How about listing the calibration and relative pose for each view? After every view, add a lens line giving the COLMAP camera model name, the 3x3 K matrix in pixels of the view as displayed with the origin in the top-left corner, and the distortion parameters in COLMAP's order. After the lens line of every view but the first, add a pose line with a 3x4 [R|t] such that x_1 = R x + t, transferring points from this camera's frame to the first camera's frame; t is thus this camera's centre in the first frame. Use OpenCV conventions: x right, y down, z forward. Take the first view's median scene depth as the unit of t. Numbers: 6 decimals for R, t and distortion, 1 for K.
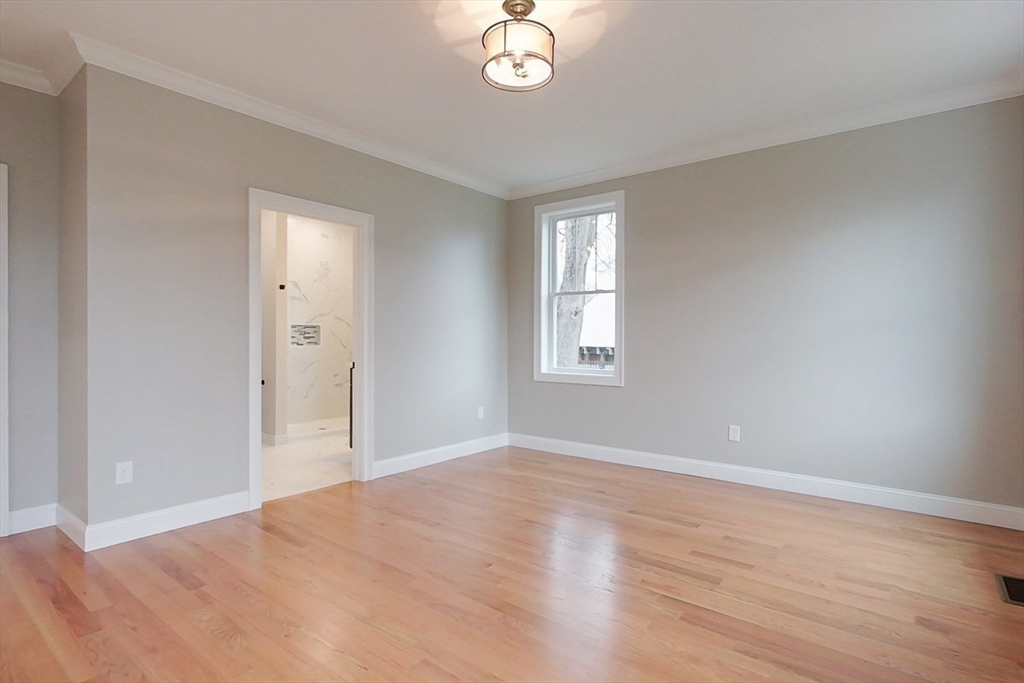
lens RADIAL K [[521.9, 0, 512.0], [0, 521.9, 341.5], [0, 0, 1]] dist [0.001009, -0.000307]
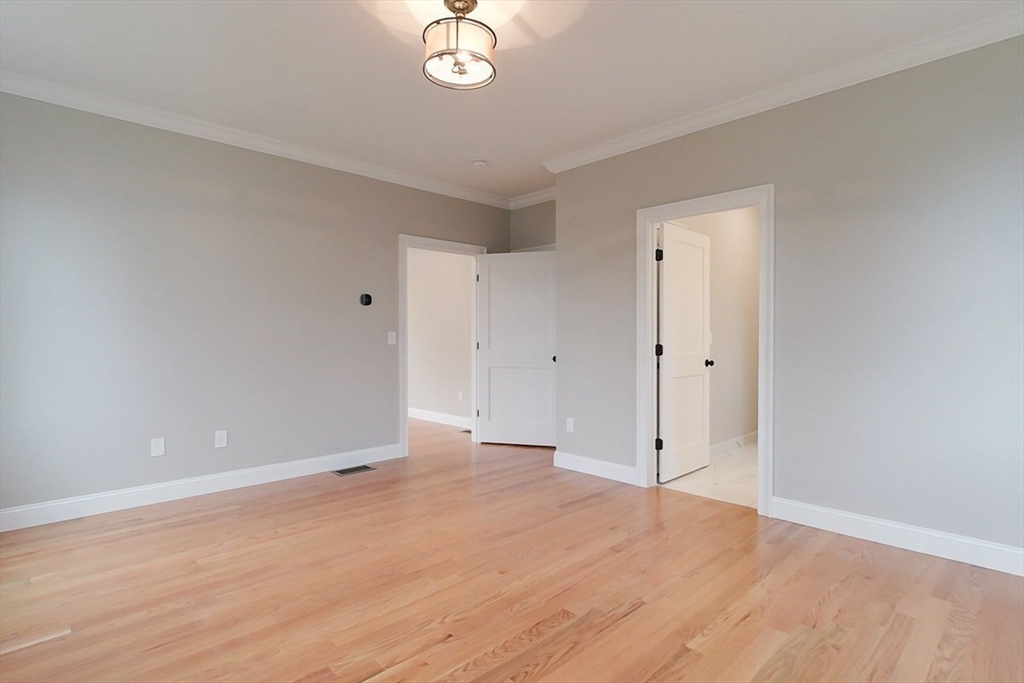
lens RADIAL K [[521.9, 0, 512.0], [0, 521.9, 341.5], [0, 0, 1]] dist [0.001009, -0.000307]
pose [[-0.130116, 0.004596, -0.991488, 0.744682], [-0.010261, 0.999929, 0.005982, -0.004706], [0.991446, 0.010952, -0.130060, 0.931952]]
